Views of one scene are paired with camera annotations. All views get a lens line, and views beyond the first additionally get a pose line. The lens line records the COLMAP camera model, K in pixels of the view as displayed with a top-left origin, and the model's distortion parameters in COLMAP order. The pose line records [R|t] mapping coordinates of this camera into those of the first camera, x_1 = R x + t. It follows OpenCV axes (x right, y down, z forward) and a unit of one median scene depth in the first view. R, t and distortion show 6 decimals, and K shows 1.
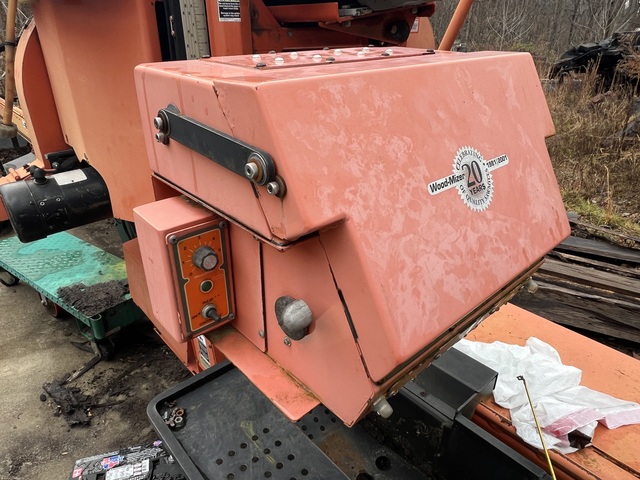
lens RADIAL K [[428.1, 0, 313.1], [0, 428.1, 245.5], [0, 0, 1]] dist [0.000362, -0.002394]
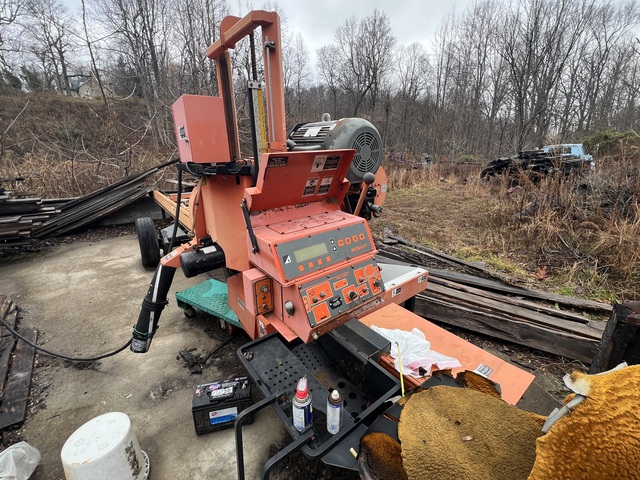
lens RADIAL K [[275.2, 0, 323.4], [0, 275.2, 238.0], [0, 0, 1]] dist [0.000137, -0.000390]
pose [[0.998597, 0.015572, -0.050617, 0.115096], [-0.022543, 0.989867, -0.140199, -0.025779], [0.047921, 0.141143, 0.988829, -0.423898]]
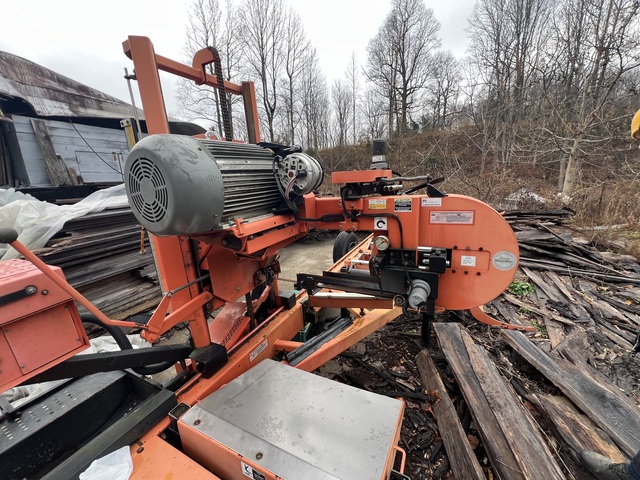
lens RADIAL K [[255.6, 0, 321.2], [0, 255.6, 239.8], [0, 0, 1]] dist [-0.002077, -0.000048]
pose [[0.378693, 0.205596, -0.902398, 1.088000], [-0.362984, 0.929892, 0.059534, -0.708216], [0.851372, 0.305011, 0.426771, 0.992509]]
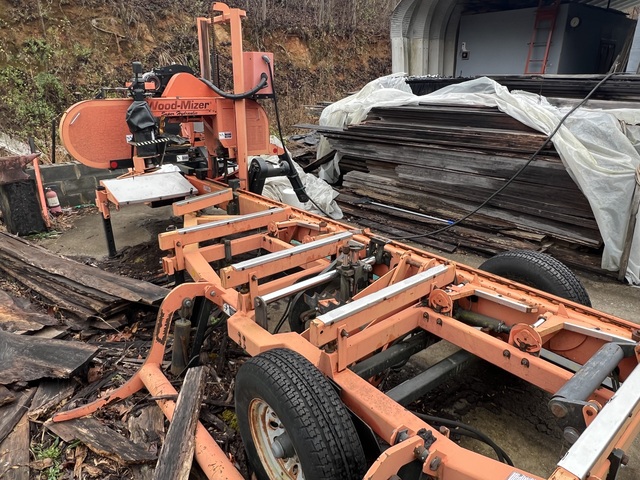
lens RADIAL K [[428.1, 0, 319.8], [0, 428.1, 238.0], [0, 0, 1]] dist [0.000362, -0.002394]
pose [[-0.999575, -0.005221, 0.028693, -1.322883], [0.017106, 0.691887, 0.721803, -2.423471], [-0.023620, 0.721987, -0.691504, 4.469053]]
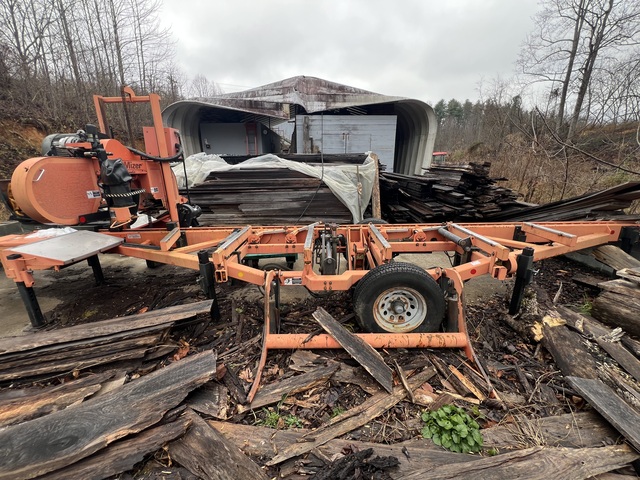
lens RADIAL K [[255.6, 0, 322.4], [0, 255.6, 238.7], [0, 0, 1]] dist [-0.002077, -0.000048]
pose [[-0.673629, 0.215698, -0.706893, 0.386203], [-0.311766, 0.784267, 0.536402, -2.064195], [0.670094, 0.581721, -0.461058, 4.160214]]
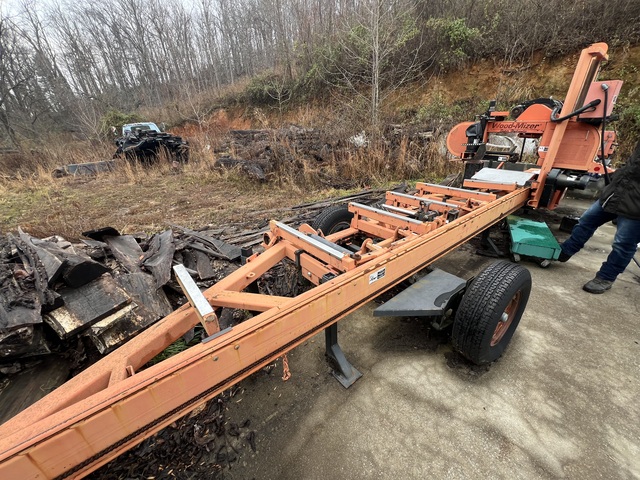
lens RADIAL K [[255.6, 0, 321.2], [0, 255.6, 239.9], [0, 0, 1]] dist [-0.002077, -0.000048]
pose [[0.036005, -0.411764, 0.910579, -3.687378], [0.460091, 0.815691, 0.350664, -1.832712], [-0.887142, 0.406323, 0.218818, 3.497886]]
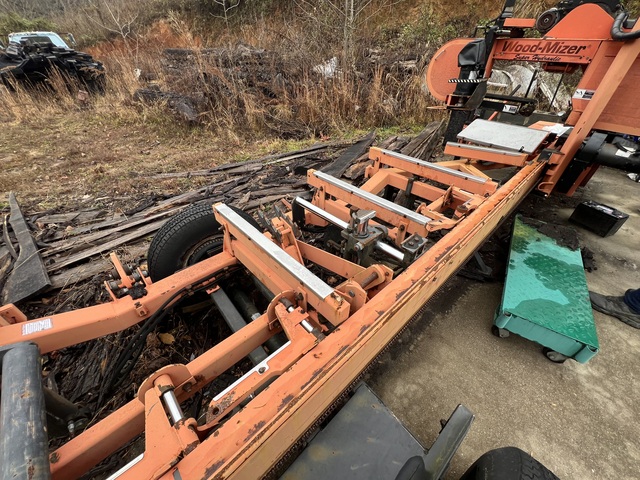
lens RADIAL K [[255.6, 0, 319.7], [0, 255.6, 240.2], [0, 0, 1]] dist [-0.002077, -0.000048]
pose [[-0.029286, -0.599166, 0.800089, -2.362319], [0.427832, 0.715894, 0.551775, -1.467270], [-0.903384, 0.358463, 0.235377, 2.975841]]
